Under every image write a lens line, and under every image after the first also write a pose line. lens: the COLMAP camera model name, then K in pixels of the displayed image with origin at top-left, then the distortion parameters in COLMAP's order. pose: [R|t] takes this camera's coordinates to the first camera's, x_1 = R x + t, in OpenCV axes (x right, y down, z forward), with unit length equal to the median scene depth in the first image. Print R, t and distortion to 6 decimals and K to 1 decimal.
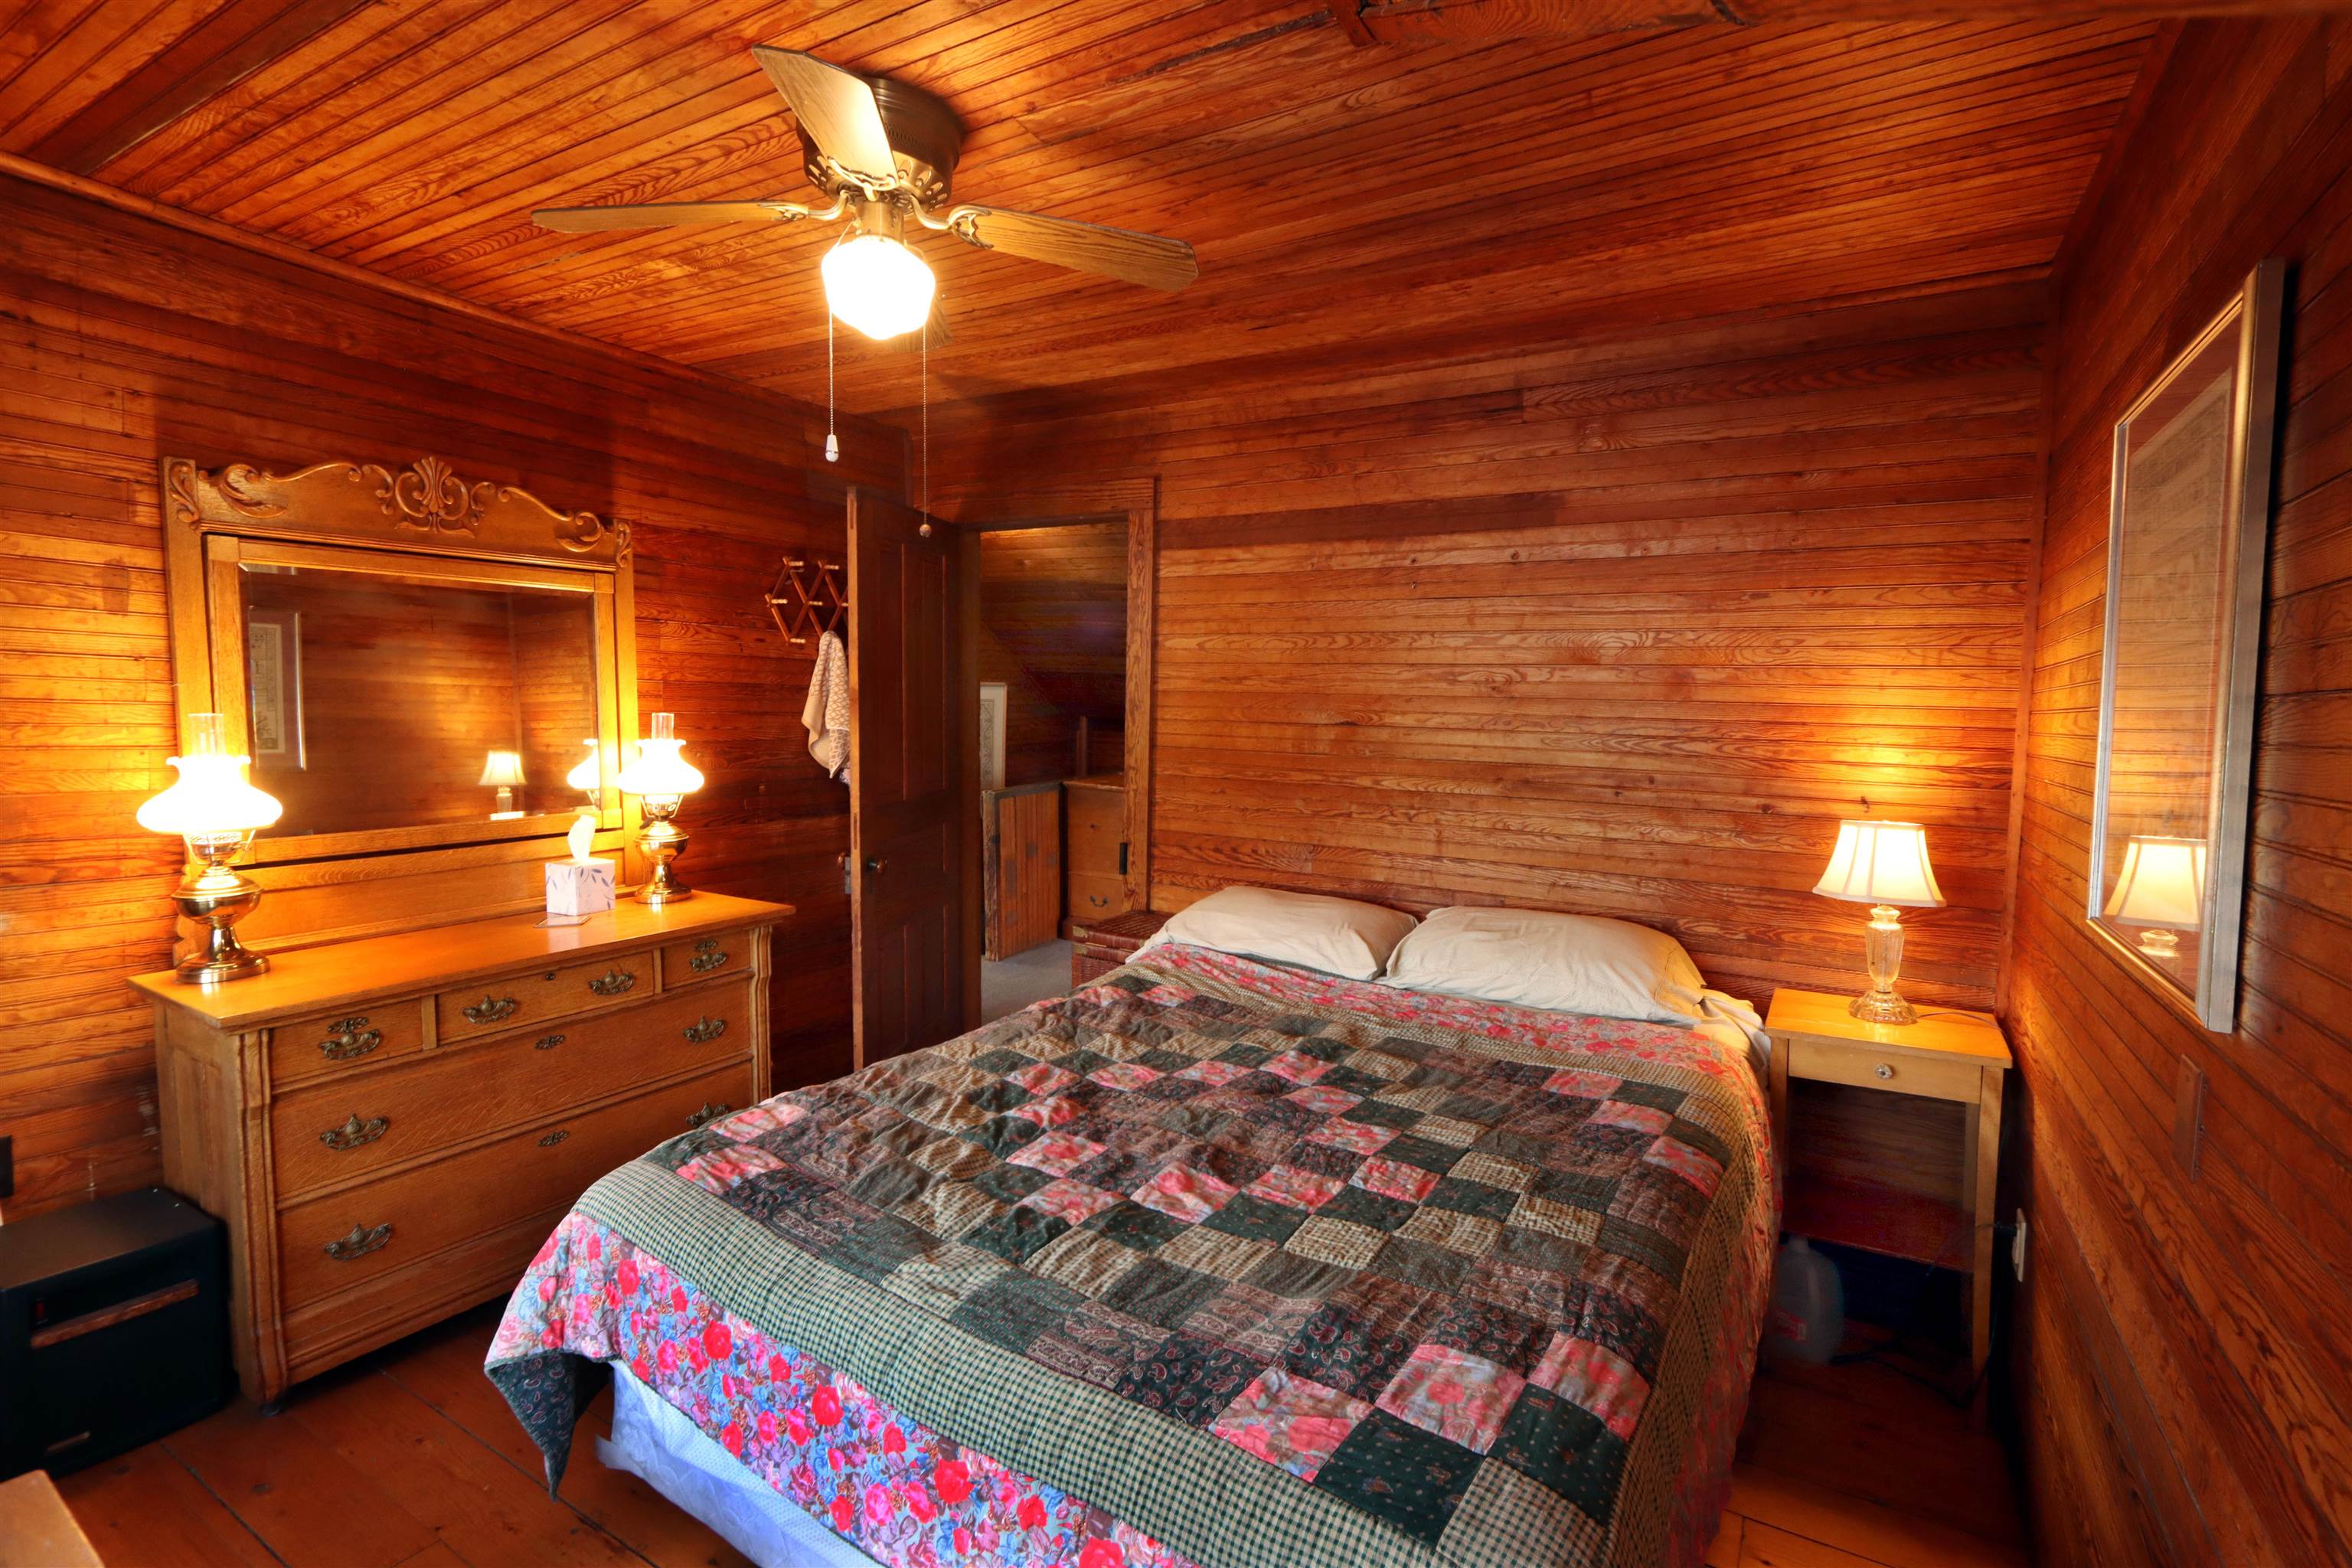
lens RADIAL K [[1078.9, 0, 1176.0], [0, 1078.9, 784.0], [0, 0, 1]] dist [0.001201, 0.000163]
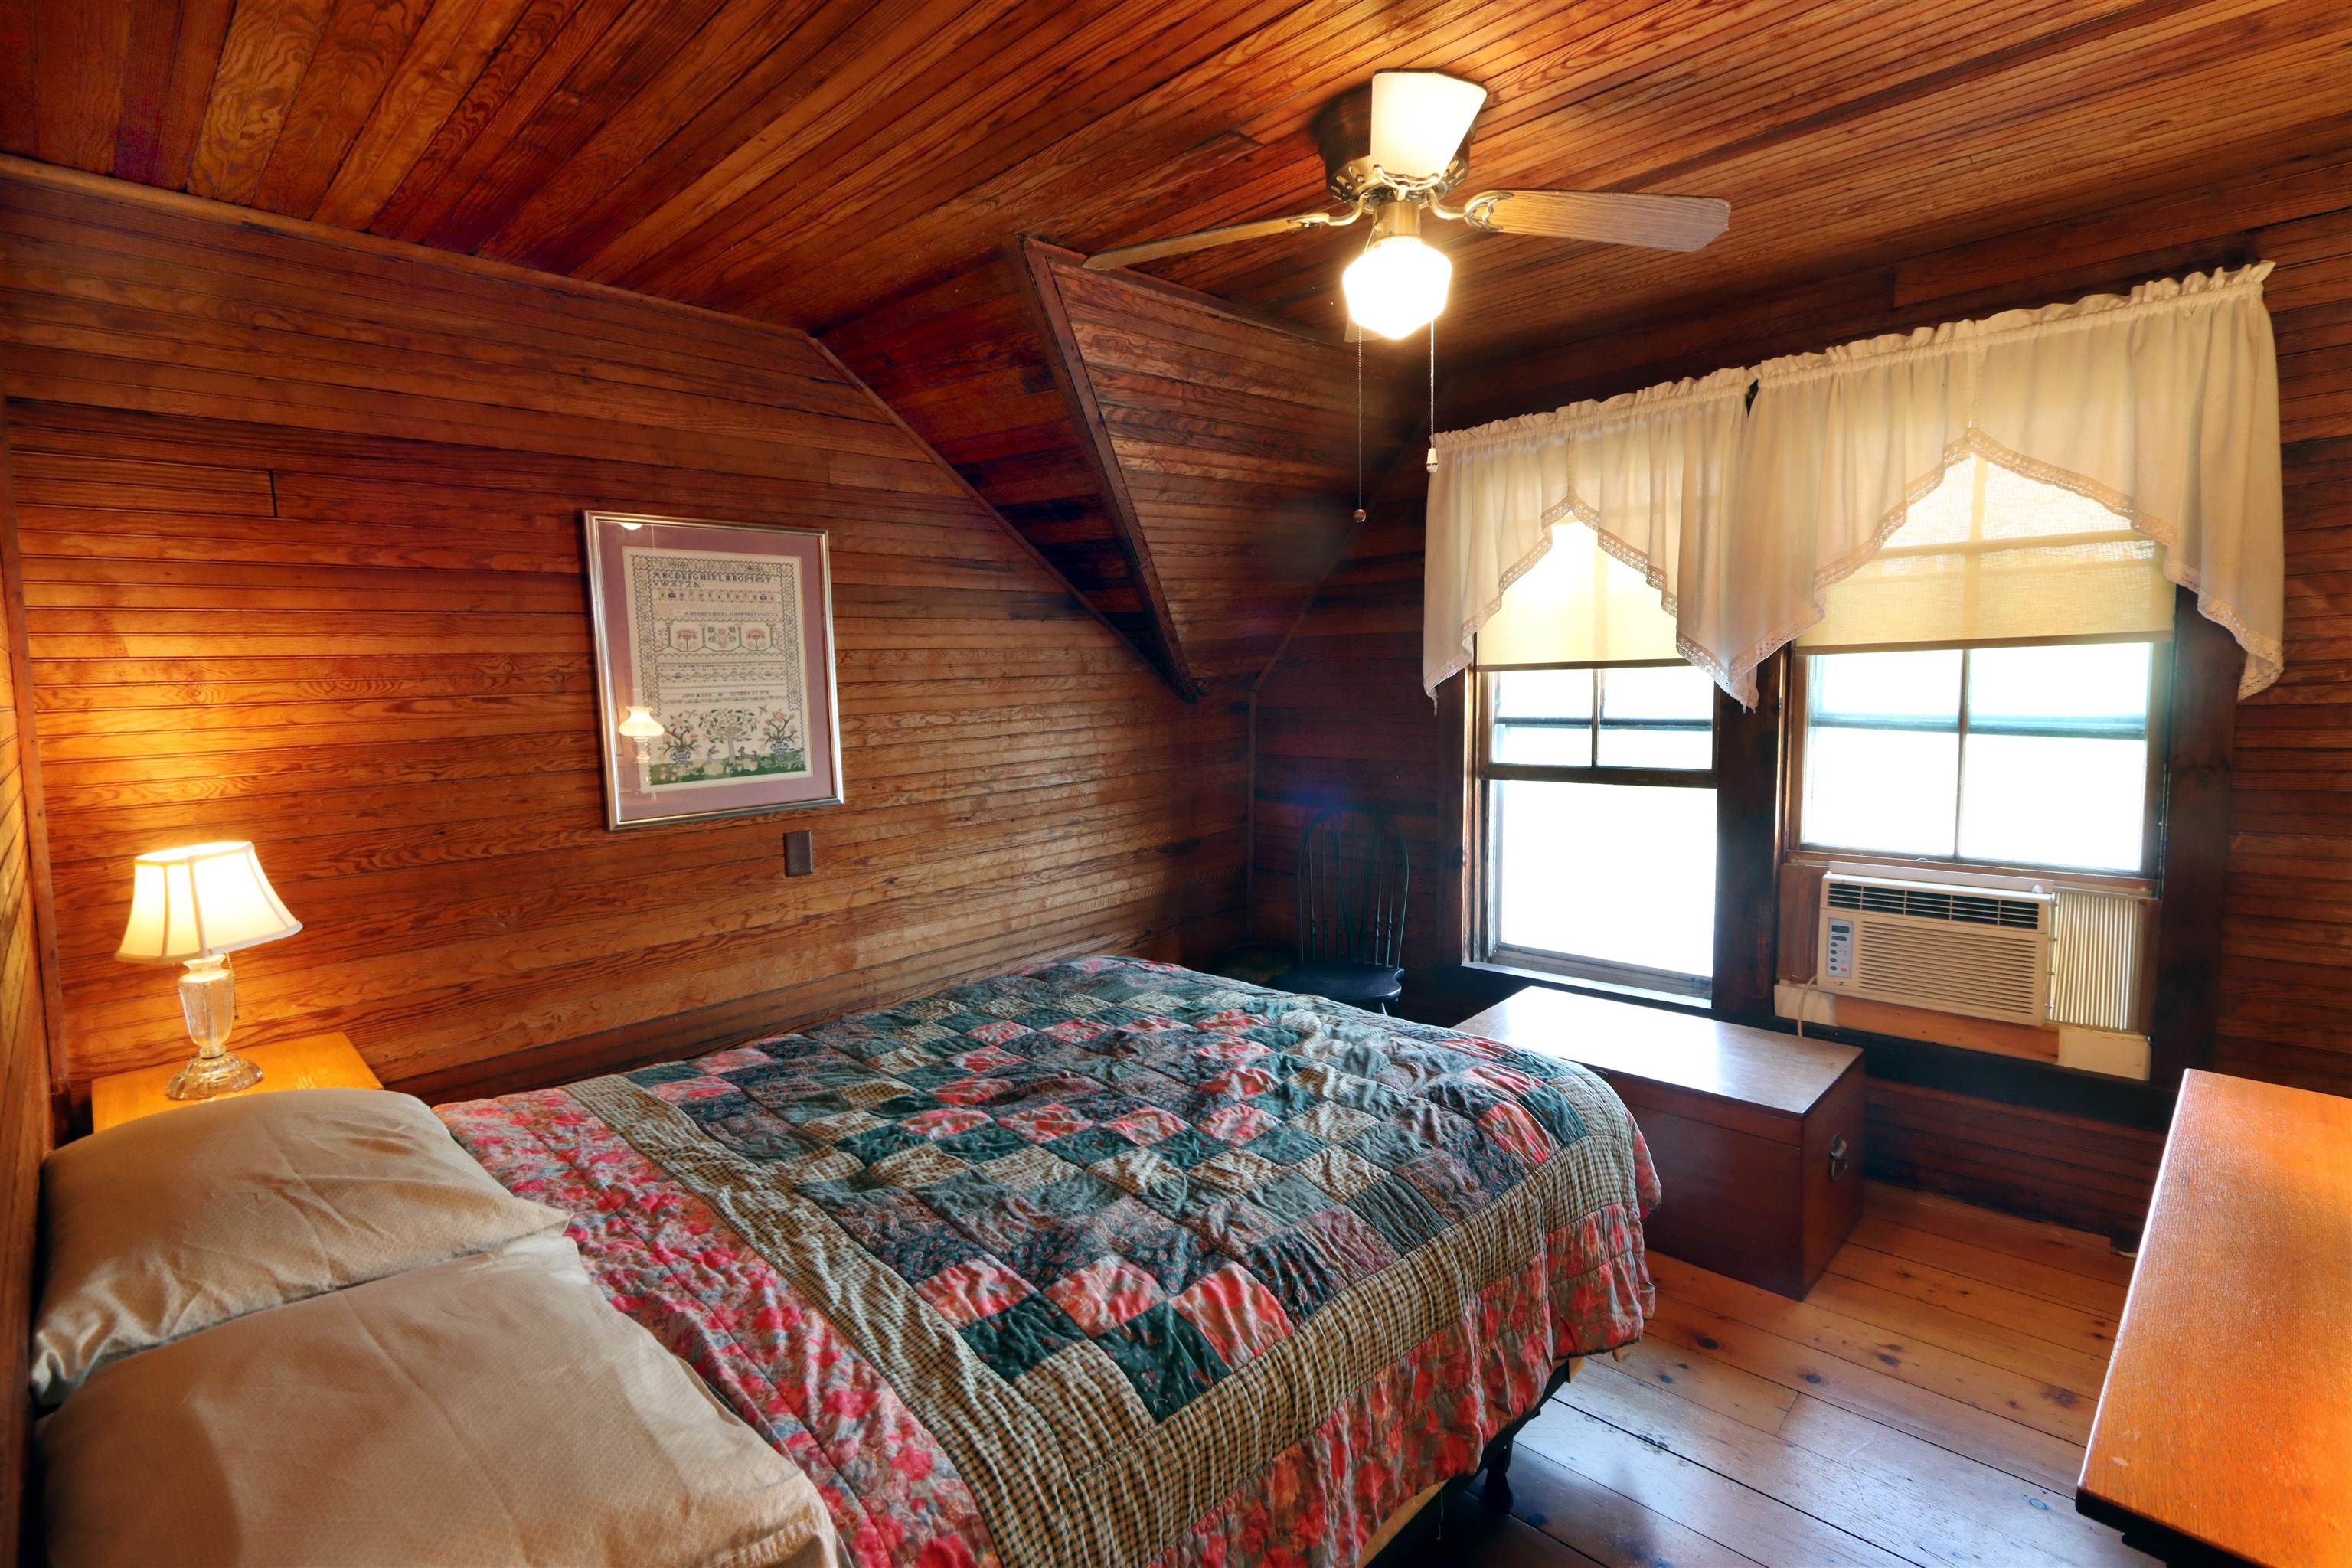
lens RADIAL K [[1078.9, 0, 1176.0], [0, 1078.9, 784.0], [0, 0, 1]] dist [0.001201, 0.000163]
pose [[-0.976517, -0.018085, 0.214681, -0.285497], [0.021158, 0.983603, 0.179101, -0.178725], [-0.214400, 0.179438, -0.960122, 2.011071]]
